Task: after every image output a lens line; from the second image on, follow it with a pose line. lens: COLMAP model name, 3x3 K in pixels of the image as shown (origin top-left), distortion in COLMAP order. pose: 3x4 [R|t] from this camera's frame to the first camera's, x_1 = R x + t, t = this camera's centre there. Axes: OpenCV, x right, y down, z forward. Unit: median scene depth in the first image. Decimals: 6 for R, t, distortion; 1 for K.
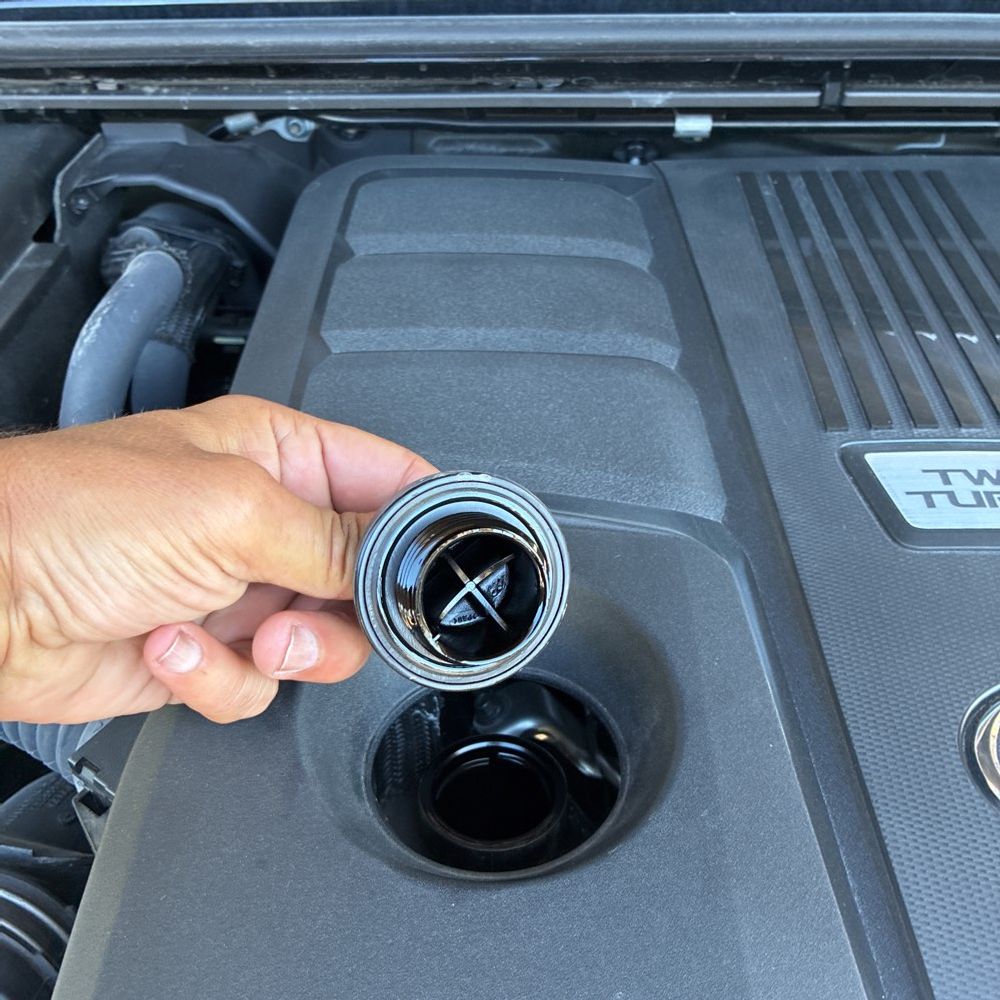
lens RADIAL K [[924.5, 0, 500.0], [0, 924.5, 500.0], [0, 0, 1]] dist [0.003466, 0.001662]
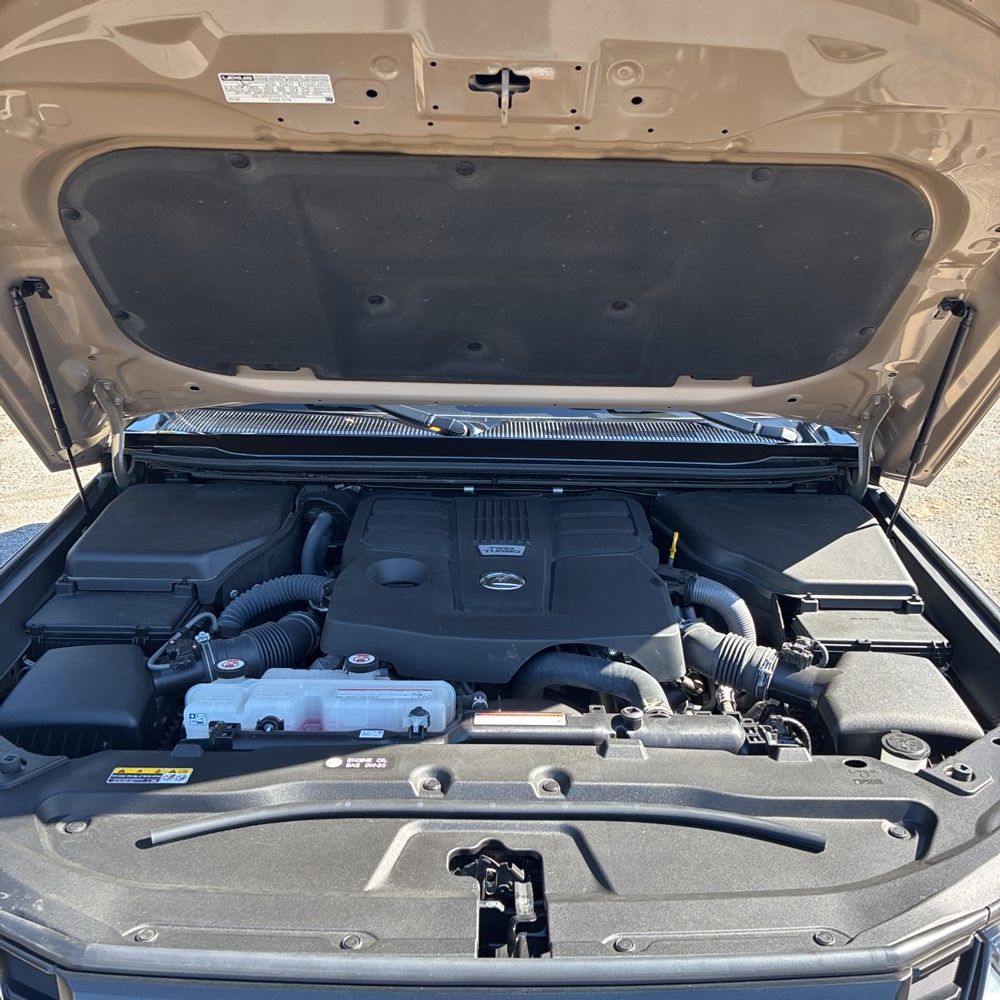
lens RADIAL K [[924.5, 0, 500.0], [0, 924.5, 500.0], [0, 0, 1]] dist [0.003466, 0.001662]
pose [[0.999152, 0.018552, 0.036758, 0.219479], [-0.002614, 0.919525, -0.393023, 1.147456], [-0.041091, 0.392594, 0.918794, -2.510355]]
